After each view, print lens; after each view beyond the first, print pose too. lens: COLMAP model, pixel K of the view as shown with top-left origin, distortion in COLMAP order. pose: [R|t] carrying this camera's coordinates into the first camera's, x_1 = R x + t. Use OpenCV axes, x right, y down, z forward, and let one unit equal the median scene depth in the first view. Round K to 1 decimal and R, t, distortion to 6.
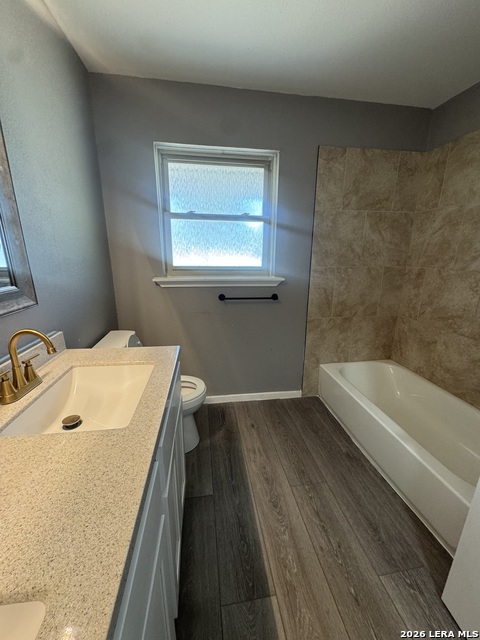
lens RADIAL K [[255.4, 0, 239.8], [0, 255.4, 320.5], [0, 0, 1]] dist [-0.002228, -0.000418]
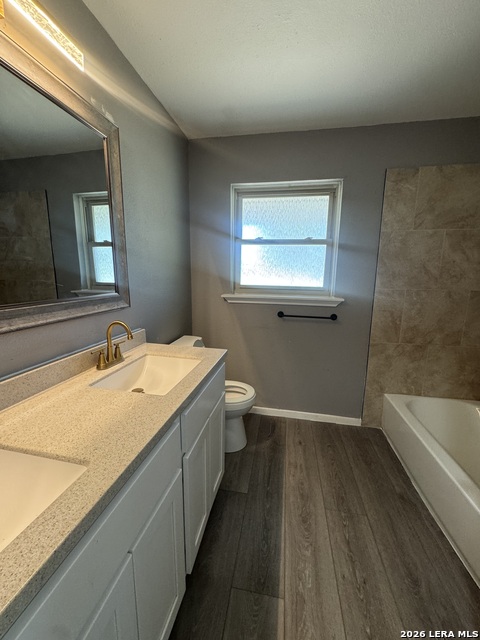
lens RADIAL K [[255.4, 0, 239.8], [0, 255.4, 320.5], [0, 0, 1]] dist [-0.002228, -0.000418]
pose [[0.944309, 0.064051, -0.322766, 0.125566], [-0.091423, 0.993324, -0.070354, 0.028545], [0.316105, 0.095944, 0.943860, -0.070645]]
